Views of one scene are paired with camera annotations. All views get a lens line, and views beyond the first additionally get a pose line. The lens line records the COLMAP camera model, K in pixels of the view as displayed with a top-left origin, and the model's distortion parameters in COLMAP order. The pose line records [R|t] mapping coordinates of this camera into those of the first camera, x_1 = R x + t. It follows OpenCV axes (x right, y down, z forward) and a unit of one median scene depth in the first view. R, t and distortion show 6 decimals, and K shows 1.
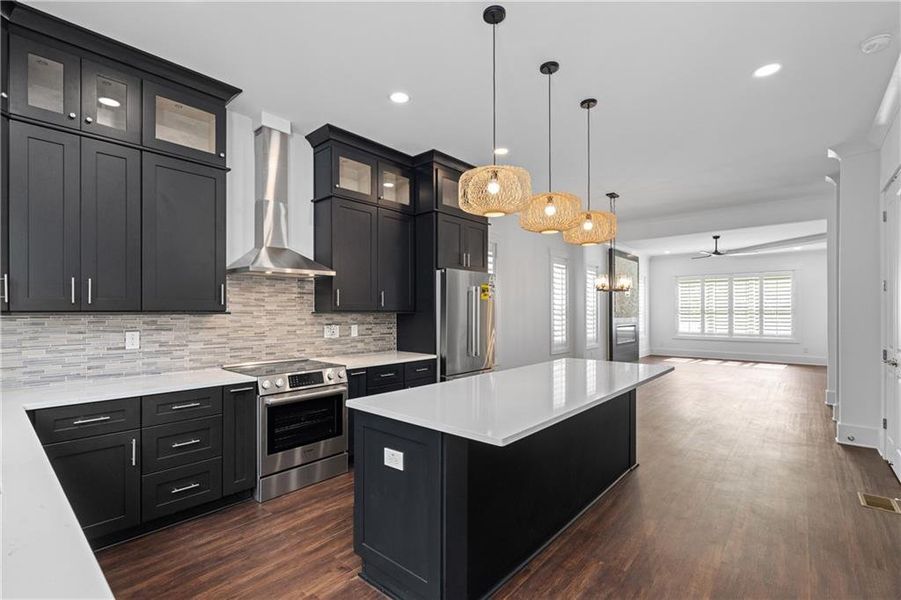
lens RADIAL K [[407.4, 0, 438.1], [0, 407.4, 307.1], [0, 0, 1]] dist [-0.001361, 0.000235]
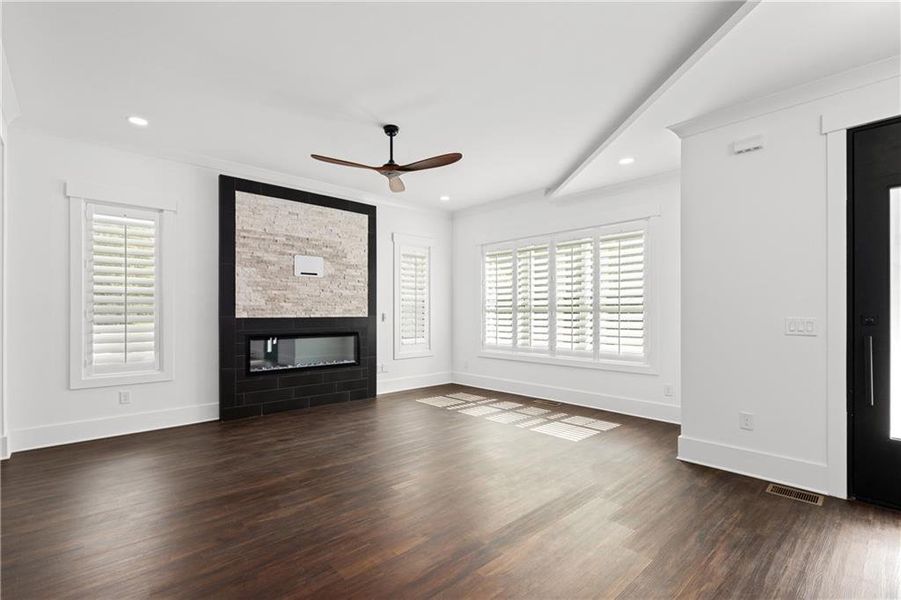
lens RADIAL K [[418.0, 0, 447.1], [0, 418.0, 310.6], [0, 0, 1]] dist [0.001141, 0.000254]
pose [[0.994356, 0.000839, -0.106093, 0.669350], [-0.000093, 0.999975, 0.007035, 0.012177], [0.106097, -0.006986, 0.994331, 0.479577]]
